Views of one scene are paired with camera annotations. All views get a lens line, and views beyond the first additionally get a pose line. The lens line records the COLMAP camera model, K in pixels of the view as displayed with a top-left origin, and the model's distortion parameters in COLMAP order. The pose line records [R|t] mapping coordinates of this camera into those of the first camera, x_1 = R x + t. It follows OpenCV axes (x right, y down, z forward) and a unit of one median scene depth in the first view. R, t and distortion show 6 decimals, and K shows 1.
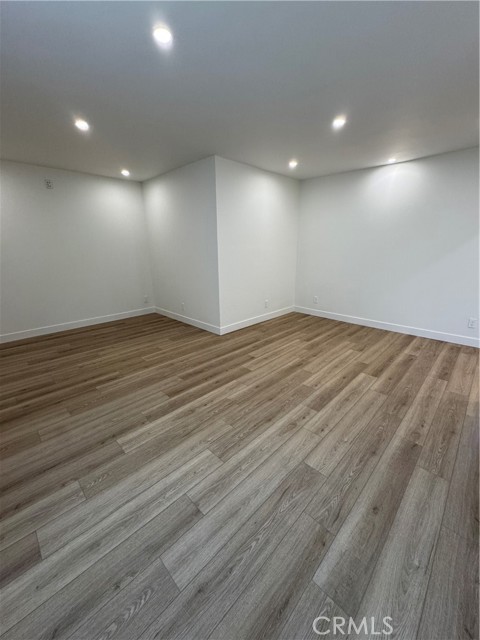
lens RADIAL K [[257.5, 0, 240.0], [0, 257.5, 320.0], [0, 0, 1]] dist [-0.000012, 0.000063]
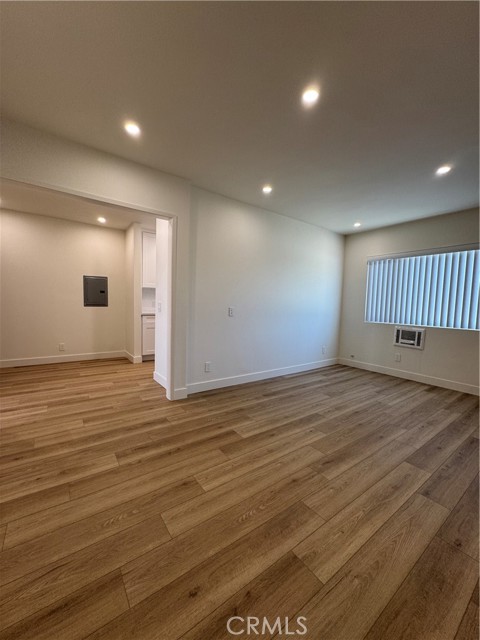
lens RADIAL K [[257.5, 0, 240.0], [0, 257.5, 320.0], [0, 0, 1]] dist [-0.000012, 0.000063]
pose [[-0.987076, -0.035436, 0.156289, 0.418015], [0.020162, 0.940037, 0.340476, -0.420819], [-0.158983, 0.339226, -0.927173, 1.754672]]
